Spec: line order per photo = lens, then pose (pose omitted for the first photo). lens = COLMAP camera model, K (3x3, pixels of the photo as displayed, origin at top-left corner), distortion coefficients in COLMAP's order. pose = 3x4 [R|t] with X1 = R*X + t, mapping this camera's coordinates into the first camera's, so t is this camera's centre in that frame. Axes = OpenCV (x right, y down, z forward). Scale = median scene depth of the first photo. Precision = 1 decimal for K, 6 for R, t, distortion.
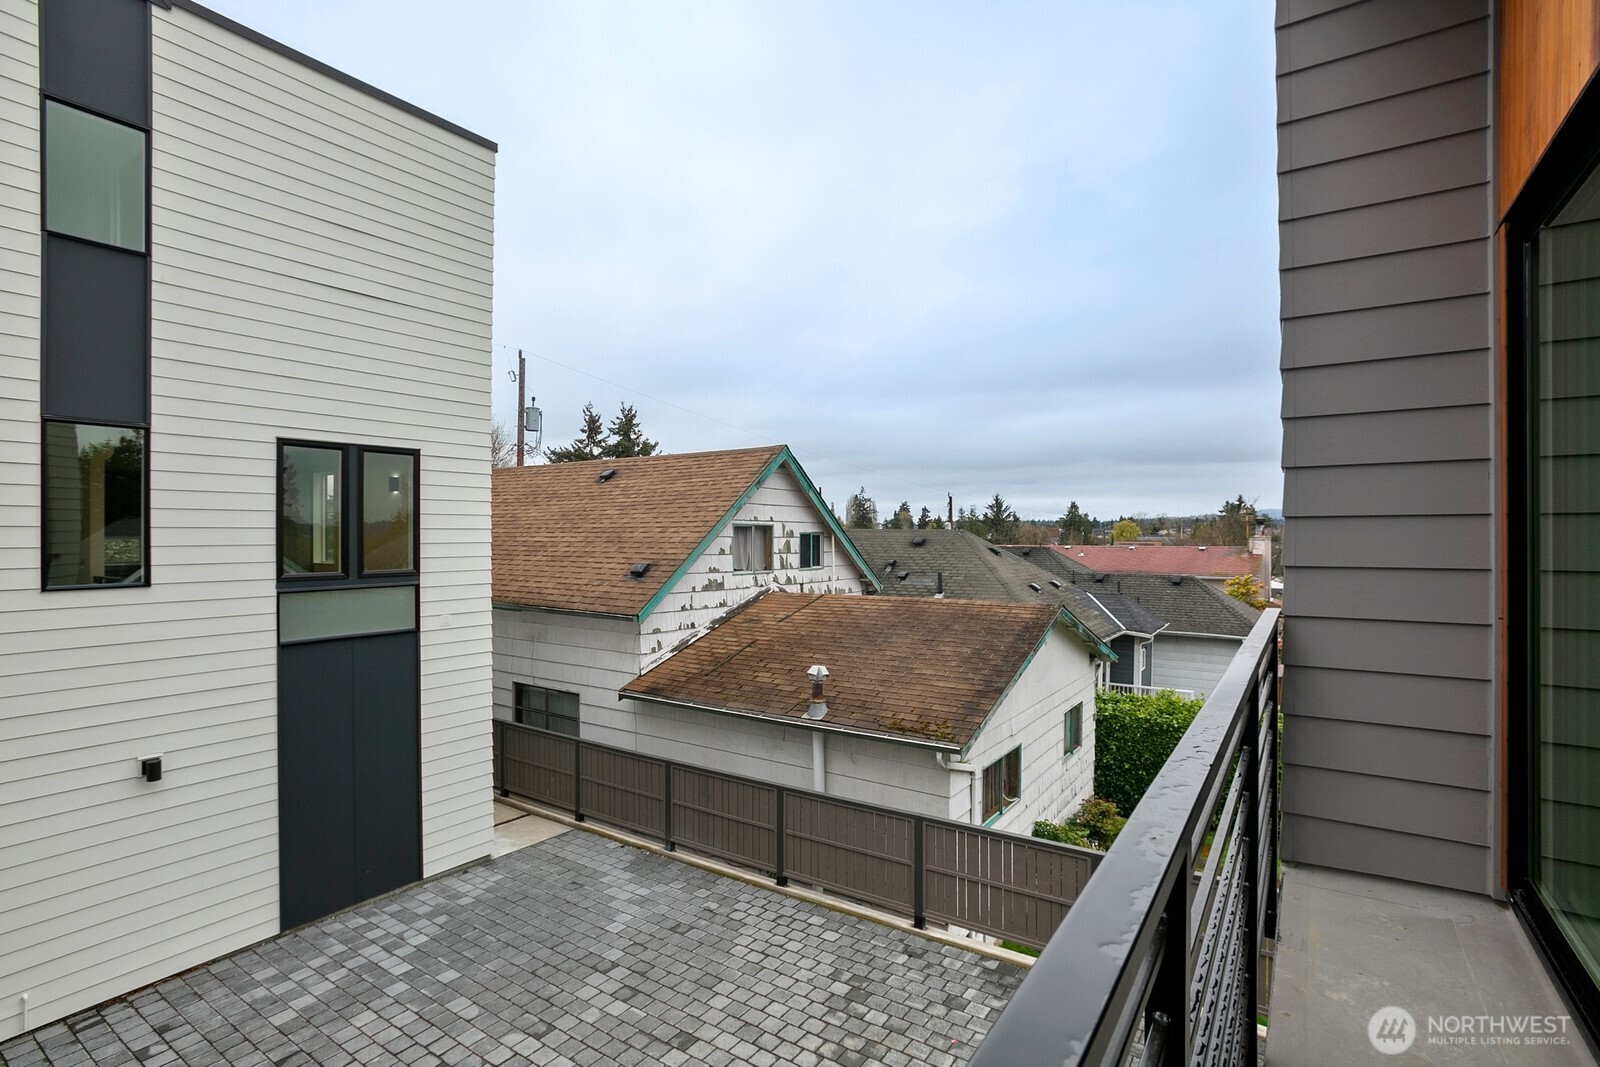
lens RADIAL K [[770.9, 0, 811.5], [0, 770.9, 530.6], [0, 0, 1]] dist [-0.028971, 0.005216]
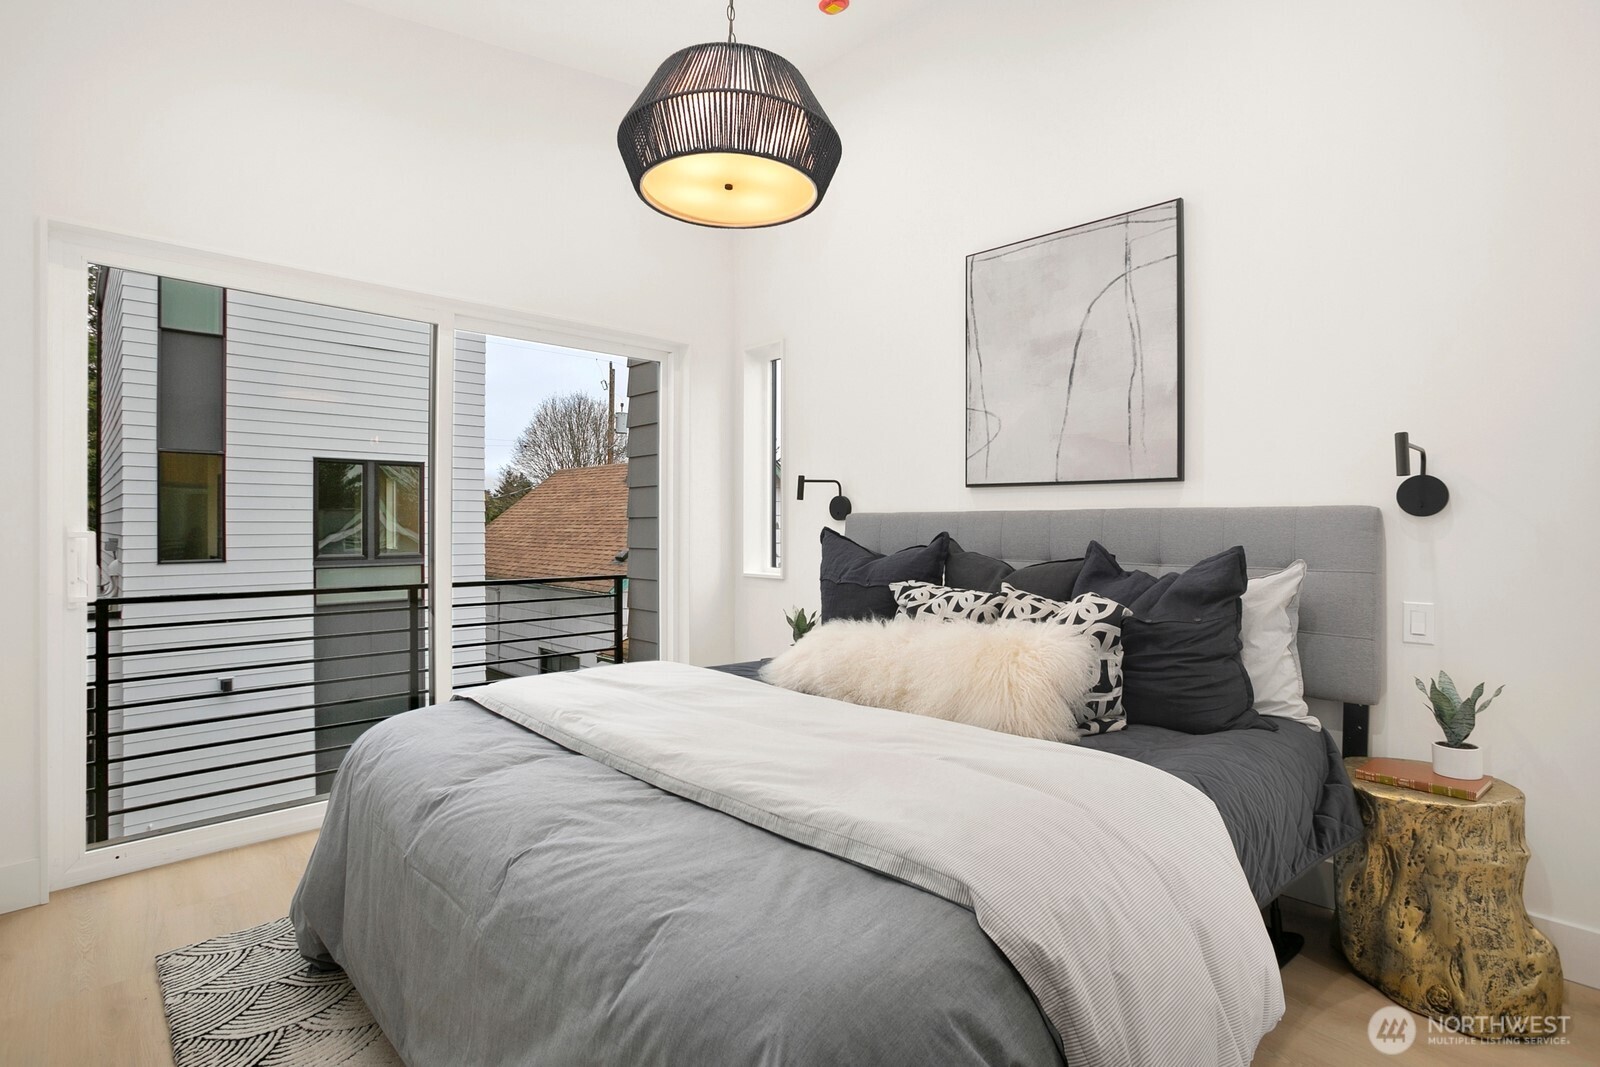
lens RADIAL K [[770.9, 0, 764.1], [0, 770.9, 518.8], [0, 0, 1]] dist [-0.028971, 0.005216]
pose [[0.970841, 0.000023, -0.239723, 0.476725], [-0.000932, 0.999993, -0.003678, -0.005635], [0.239722, 0.003795, 0.970834, -0.175625]]
